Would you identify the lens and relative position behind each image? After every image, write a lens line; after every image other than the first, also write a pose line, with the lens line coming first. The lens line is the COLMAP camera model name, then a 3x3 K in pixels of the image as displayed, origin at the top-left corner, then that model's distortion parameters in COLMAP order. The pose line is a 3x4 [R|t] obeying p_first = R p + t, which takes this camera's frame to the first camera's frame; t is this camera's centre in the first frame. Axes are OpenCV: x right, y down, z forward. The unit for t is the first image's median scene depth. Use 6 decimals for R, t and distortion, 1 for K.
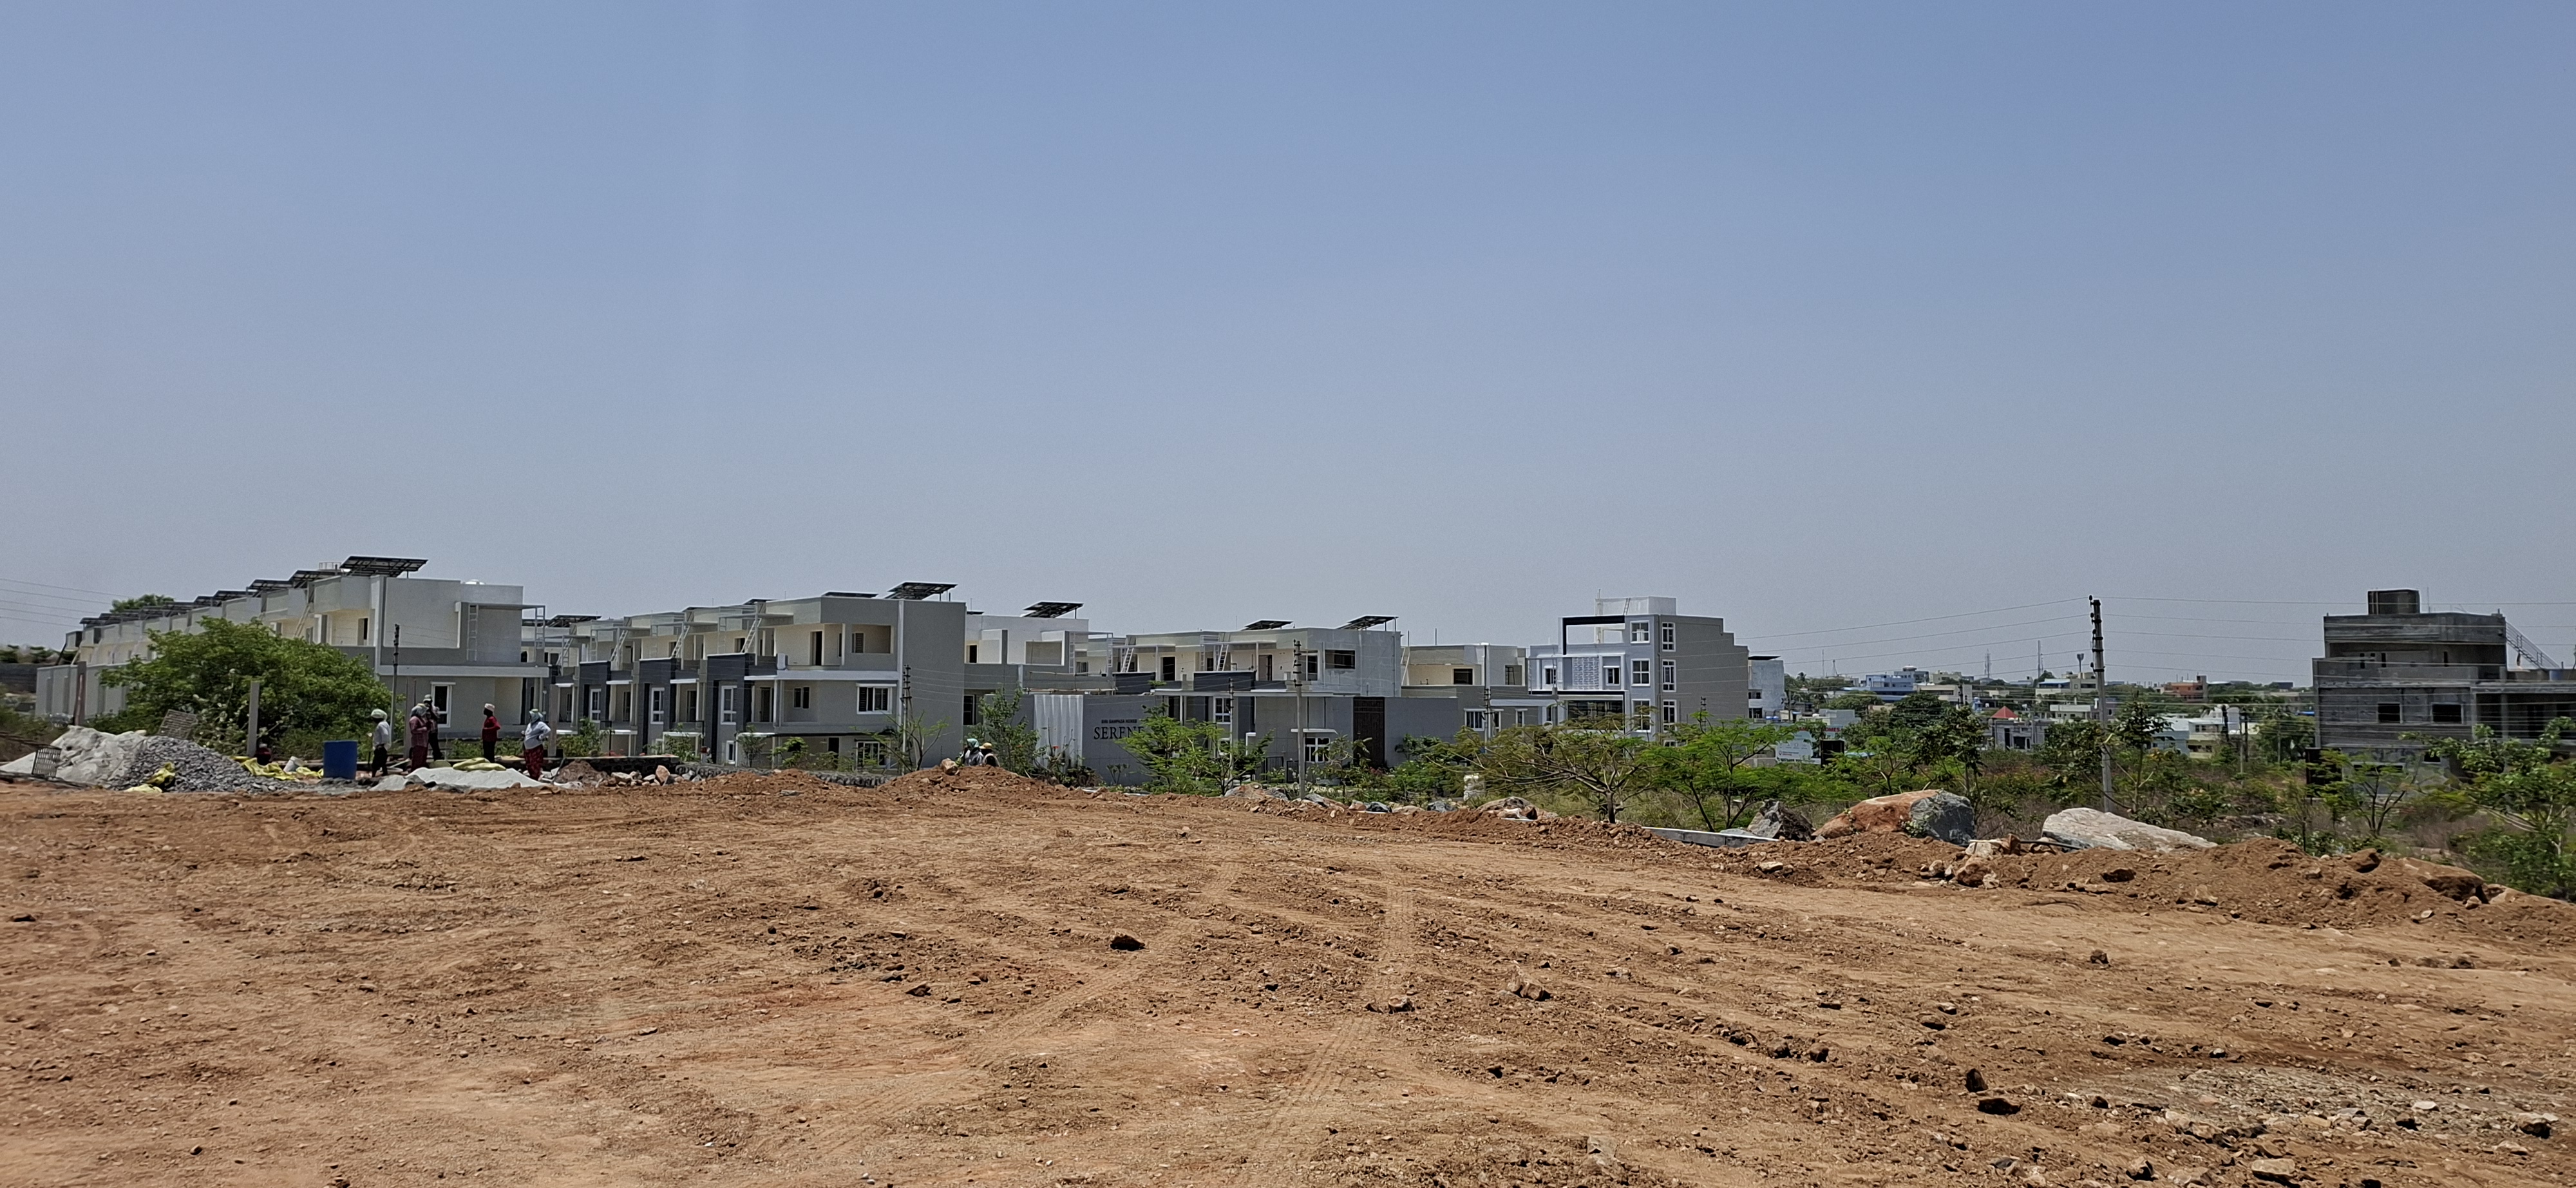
lens RADIAL K [[1756.5, 0, 1346.8], [0, 1756.5, 563.7], [0, 0, 1]] dist [0.115631, -0.128389]
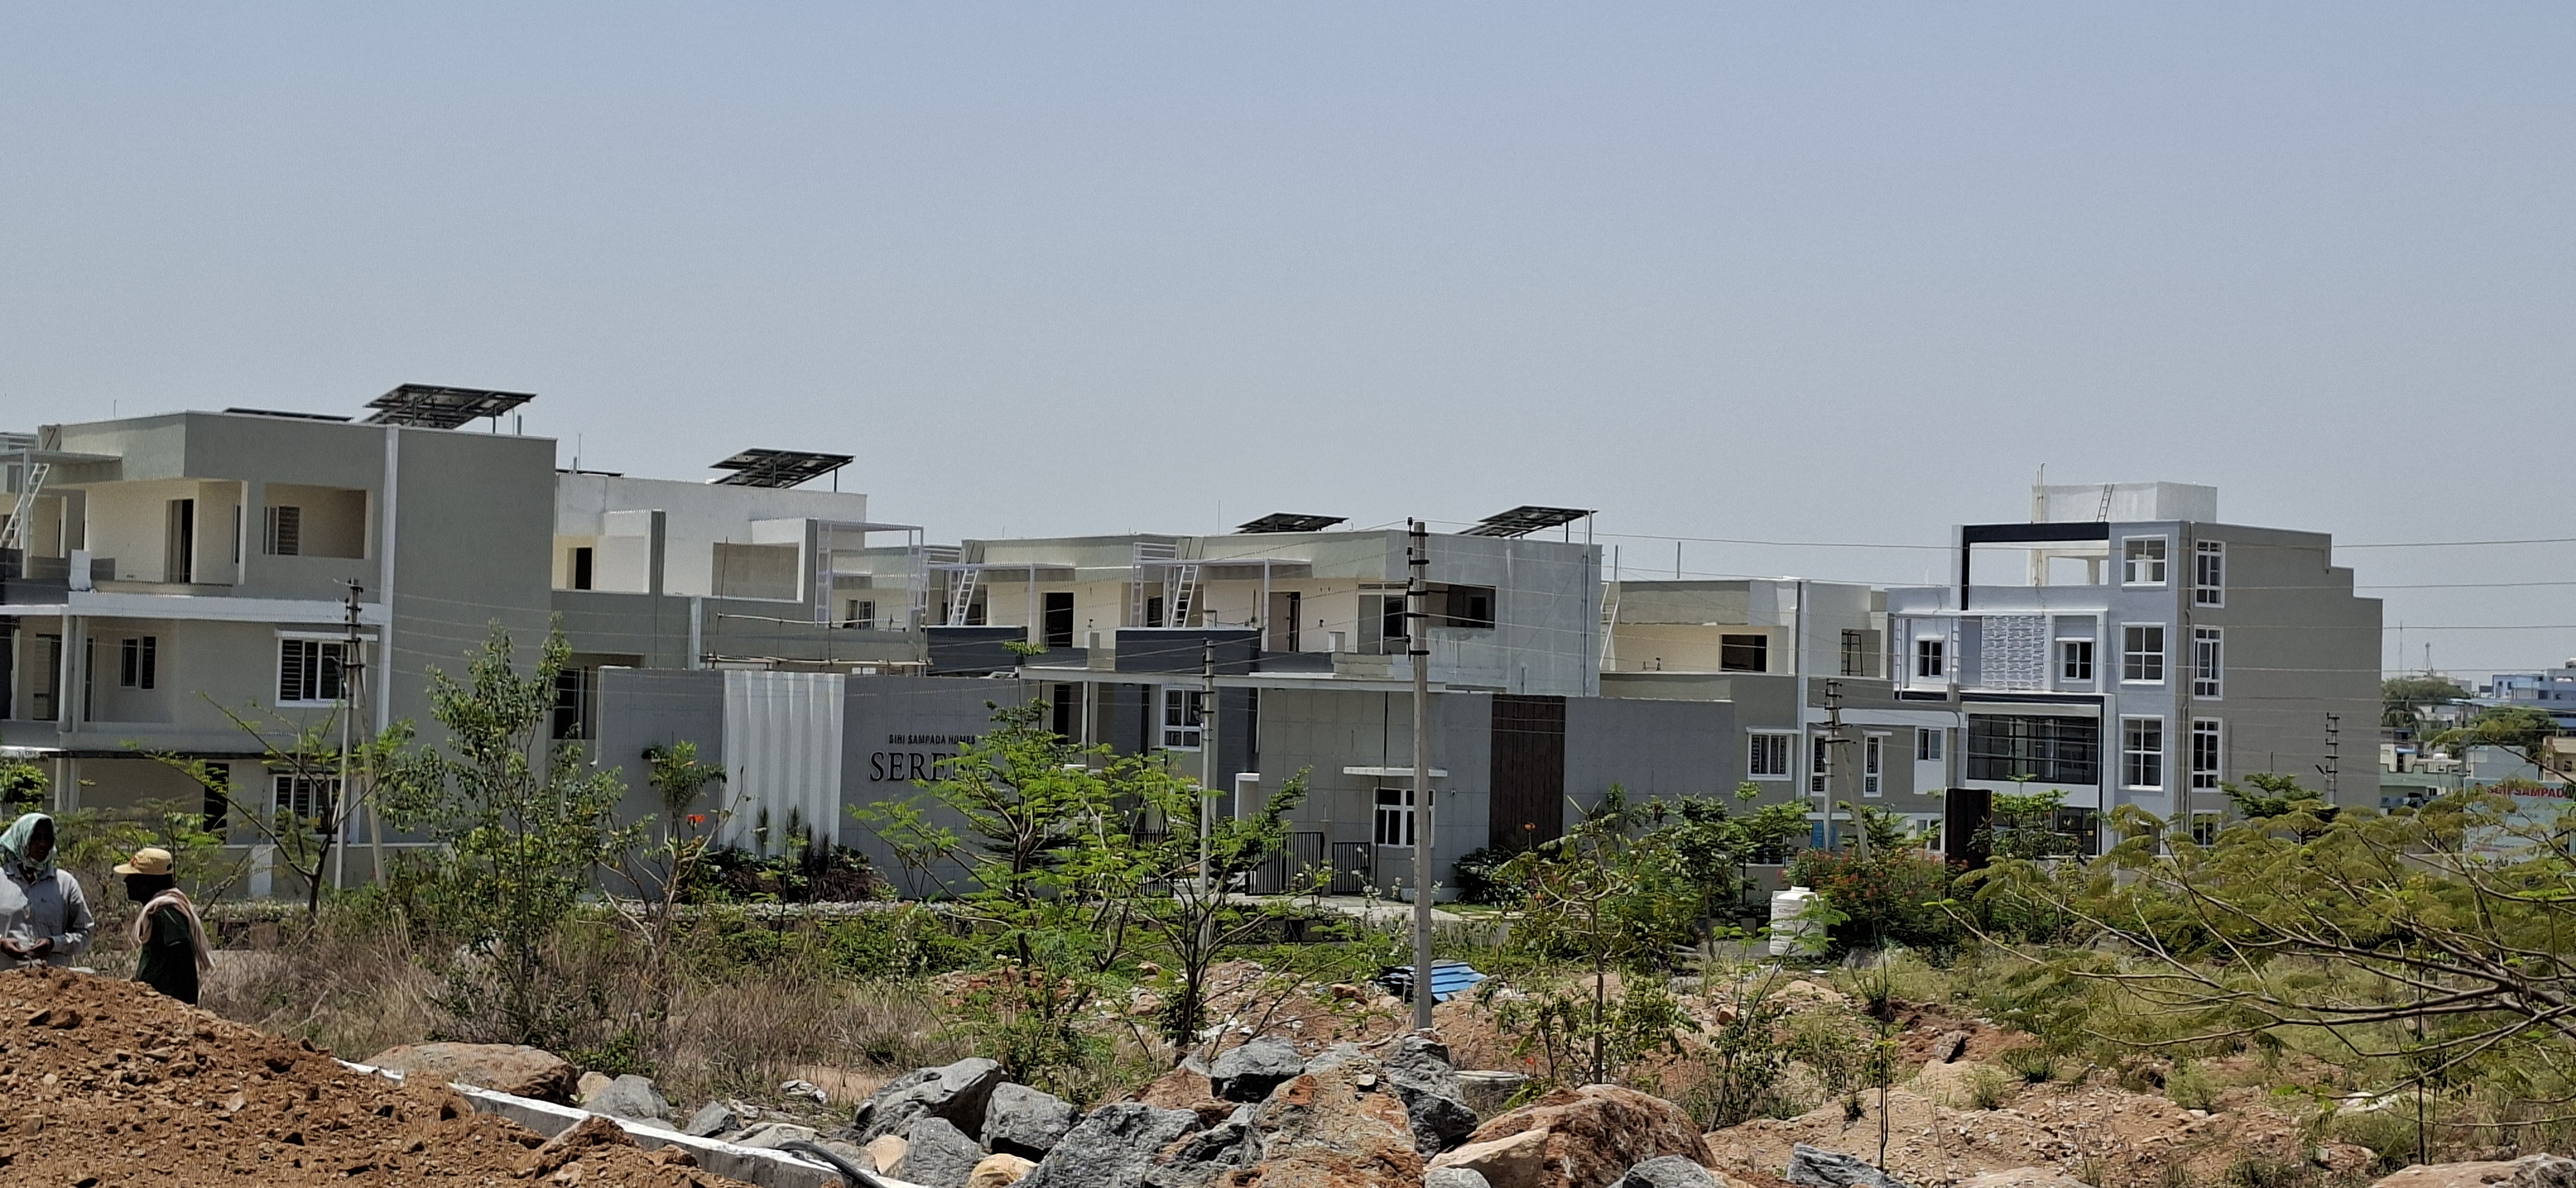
lens RADIAL K [[3508.7, 0, 1359.1], [0, 3508.7, 597.2], [0, 0, 1]] dist [0.119545, 0.000000]
pose [[0.999544, 0.022743, -0.019875, -0.011636], [-0.021766, 0.998607, 0.048070, 0.012184], [0.020941, -0.047616, 0.998646, 0.153083]]
